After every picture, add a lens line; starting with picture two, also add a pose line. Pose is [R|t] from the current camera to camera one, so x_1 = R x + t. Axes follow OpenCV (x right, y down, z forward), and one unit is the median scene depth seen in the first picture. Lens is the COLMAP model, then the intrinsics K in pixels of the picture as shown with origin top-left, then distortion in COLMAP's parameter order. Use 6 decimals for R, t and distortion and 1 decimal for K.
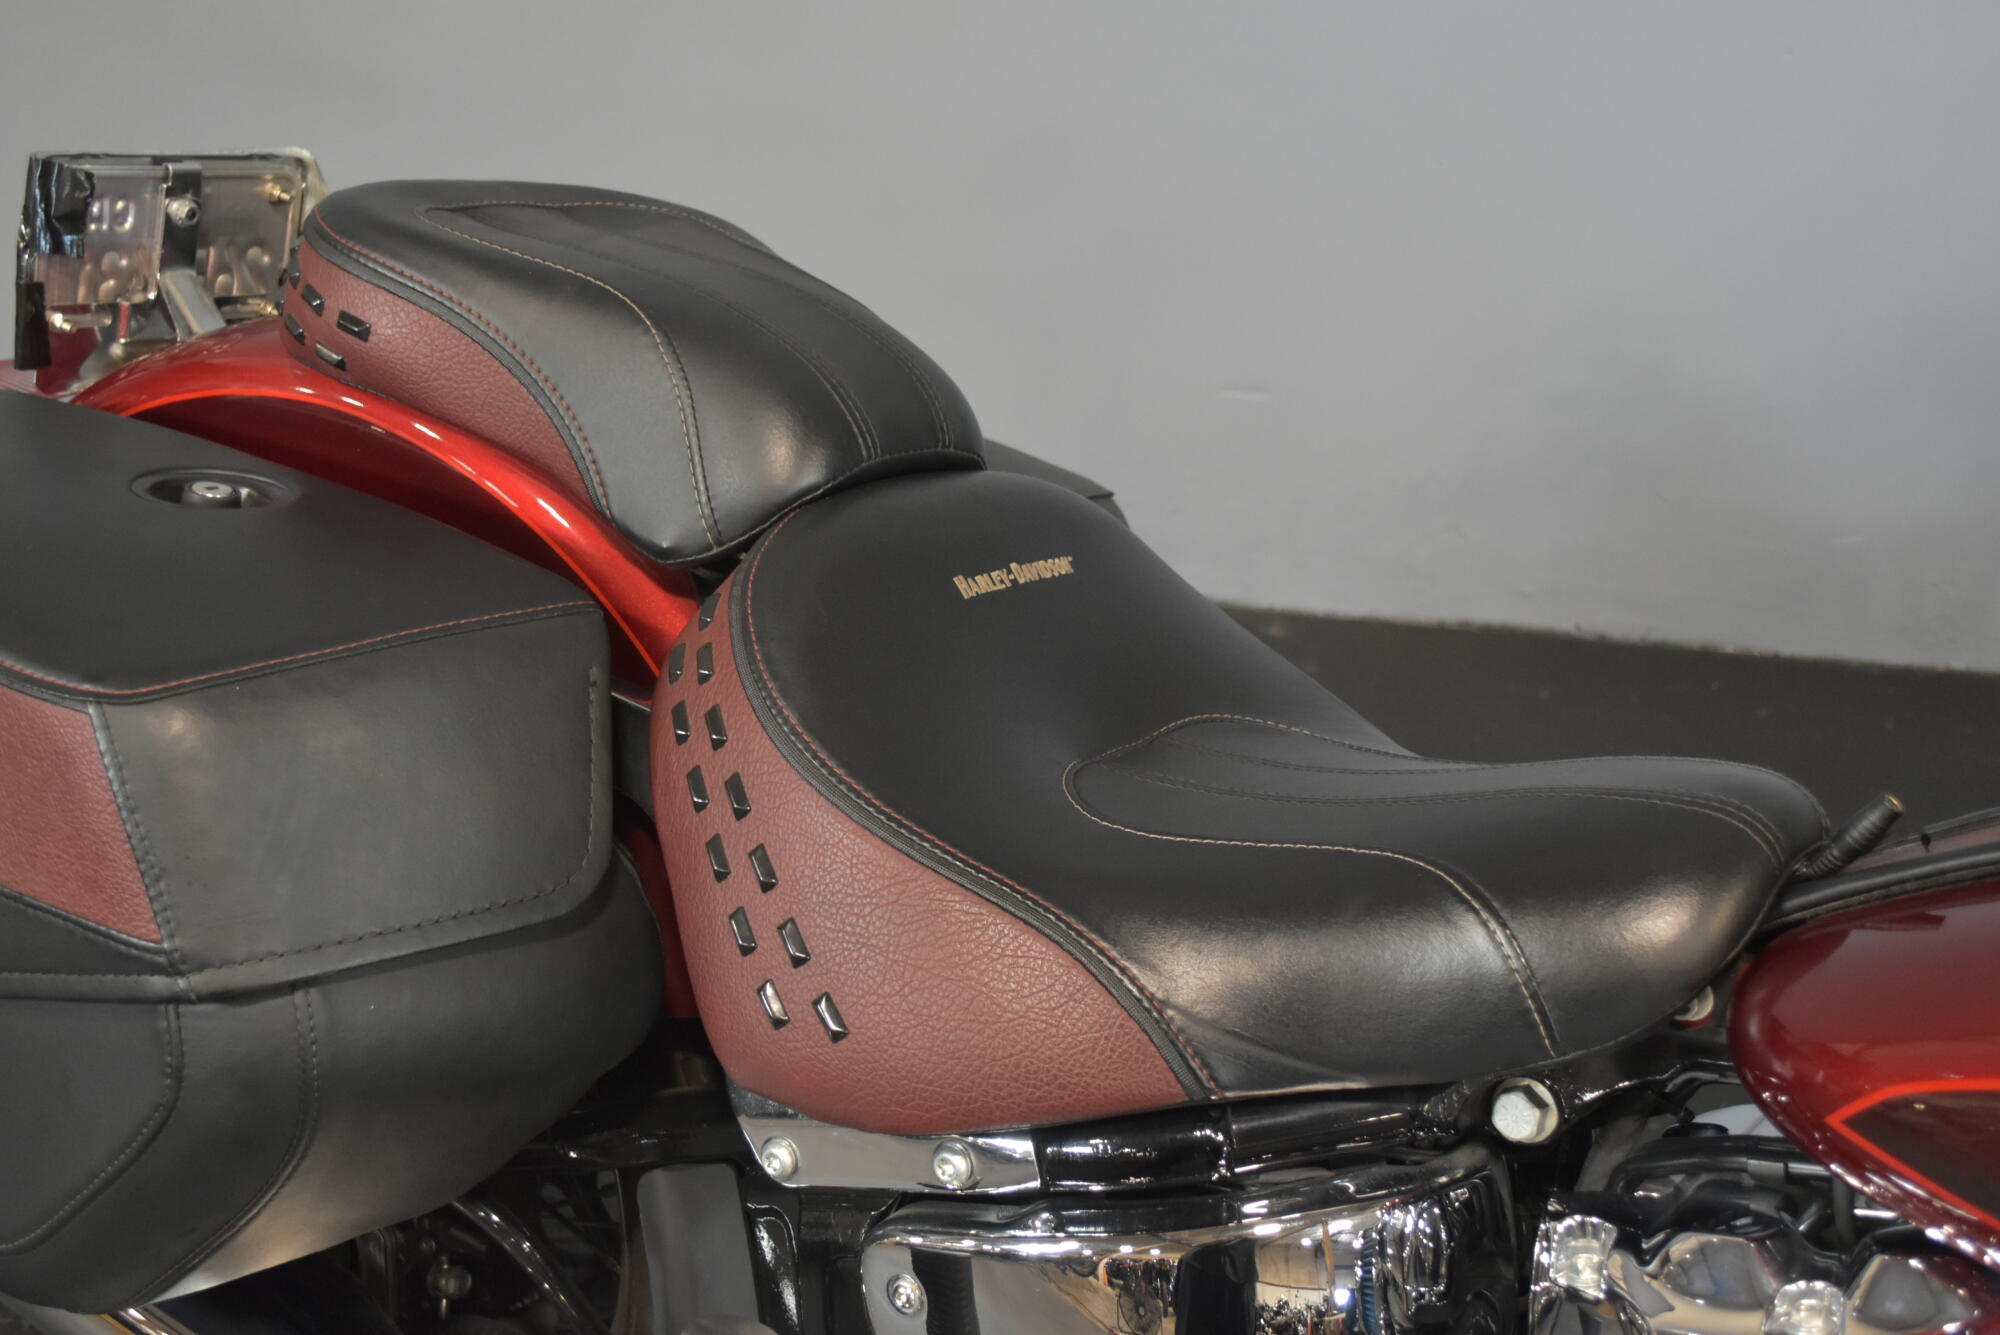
lens RADIAL K [[2531.1, 0, 1000.2], [0, 2531.1, 664.4], [0, 0, 1]] dist [0.018782, 0.000000]
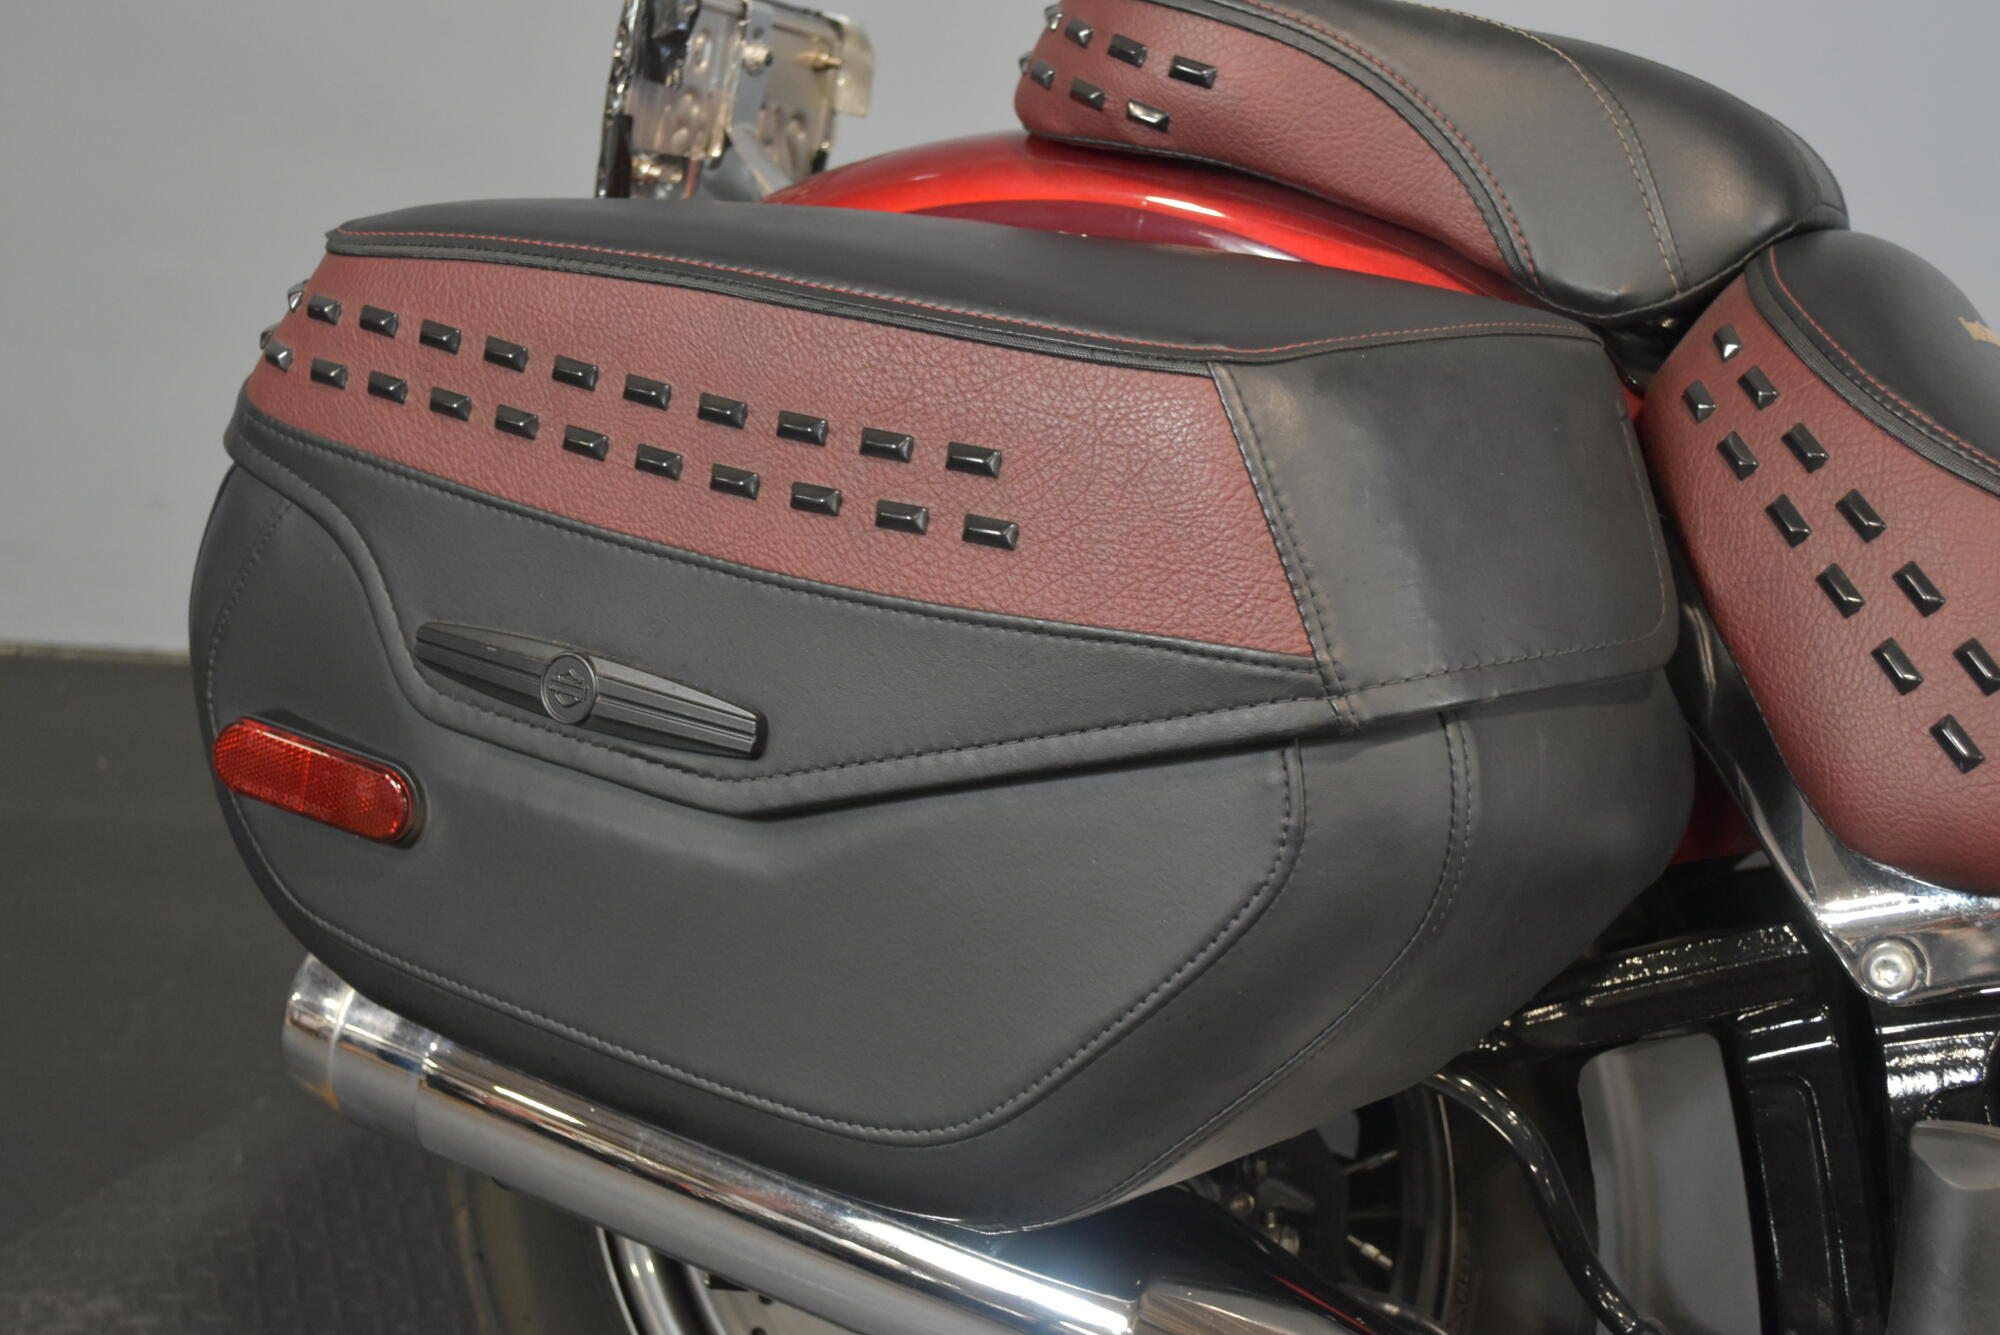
lens RADIAL K [[2709.1, 0, 1000.0], [0, 2709.1, 669.5], [0, 0, 1]] dist [-0.034130, 0.000000]
pose [[0.989292, -0.023933, 0.143972, -0.465518], [0.043734, 0.989746, -0.135981, 0.190872], [-0.139241, 0.140821, 0.980195, 0.148043]]
